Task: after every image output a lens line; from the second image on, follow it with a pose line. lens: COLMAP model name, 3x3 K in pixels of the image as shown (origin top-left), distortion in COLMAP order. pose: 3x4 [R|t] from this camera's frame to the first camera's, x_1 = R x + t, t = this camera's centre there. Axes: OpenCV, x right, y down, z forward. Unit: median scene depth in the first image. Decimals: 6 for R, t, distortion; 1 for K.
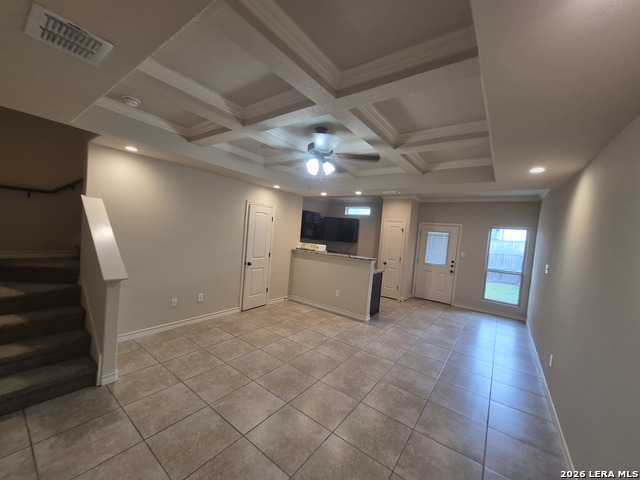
lens RADIAL K [[251.9, 0, 315.3], [0, 251.9, 243.3], [0, 0, 1]] dist [0.008374, -0.000205]
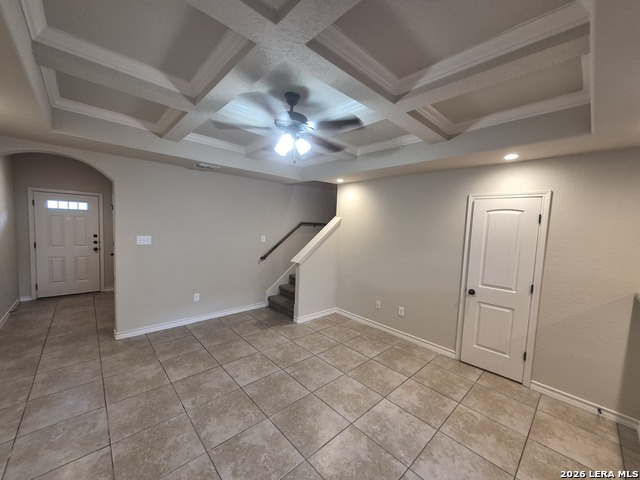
lens RADIAL K [[251.9, 0, 315.3], [0, 251.9, 243.3], [0, 0, 1]] dist [0.008374, -0.000205]
pose [[-0.179640, -0.012036, -0.983659, 0.581994], [-0.105028, 0.994445, 0.007013, -0.006156], [0.978110, 0.104572, -0.179906, 0.942606]]
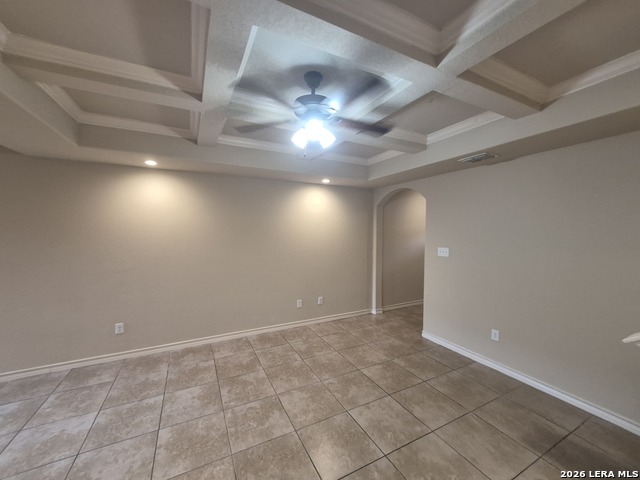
lens RADIAL K [[251.9, 0, 315.3], [0, 251.9, 243.3], [0, 0, 1]] dist [0.008374, -0.000205]
pose [[-0.891605, -0.104966, 0.440480, -0.236621], [-0.049527, 0.989531, 0.135554, -0.084115], [-0.450098, 0.099045, -0.887469, 1.216627]]
